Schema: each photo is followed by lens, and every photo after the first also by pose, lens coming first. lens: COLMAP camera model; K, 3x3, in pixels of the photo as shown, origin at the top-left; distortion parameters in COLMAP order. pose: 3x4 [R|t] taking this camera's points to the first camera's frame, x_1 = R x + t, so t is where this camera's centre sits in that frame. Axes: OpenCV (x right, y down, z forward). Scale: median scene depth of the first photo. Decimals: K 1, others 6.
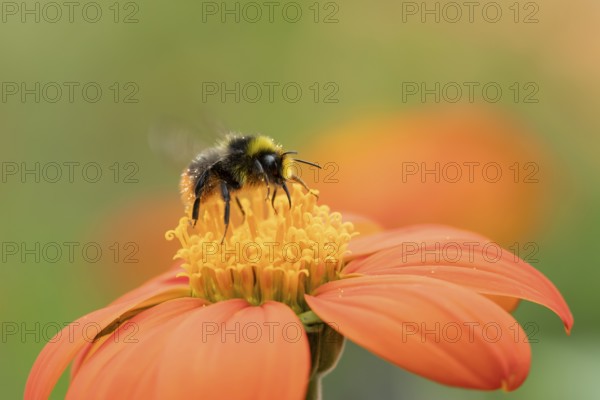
lens RADIAL K [[263.8, 0, 300.0], [0, 263.8, 200.0], [0, 0, 1]] dist [0.000695, 0.000255]
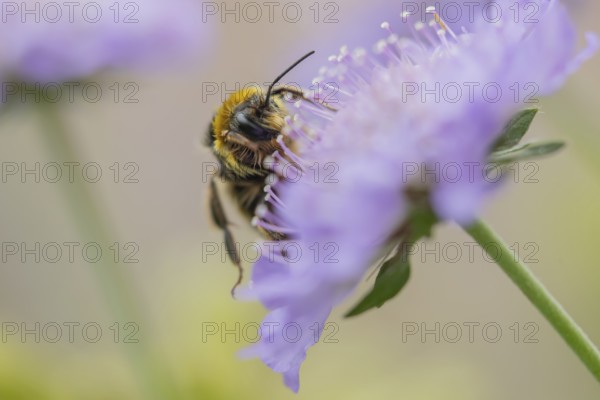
lens RADIAL K [[263.8, 0, 300.0], [0, 263.8, 200.0], [0, 0, 1]] dist [0.000695, 0.000255]
pose [[1.000000, 0.000422, 0.000339, -0.000485], [-0.000422, 1.000000, 0.000081, -0.906240], [-0.000338, -0.000081, 1.000000, -0.000192]]
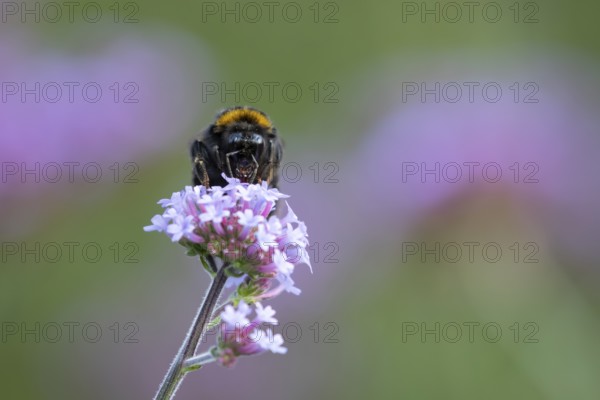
lens RADIAL K [[263.8, 0, 300.0], [0, 263.8, 200.0], [0, 0, 1]] dist [0.000695, 0.000255]
pose [[1.000000, 0.000352, 0.000281, -0.000205], [-0.000352, 1.000000, -0.000249, -0.452047], [-0.000281, 0.000249, 1.000000, -0.000154]]
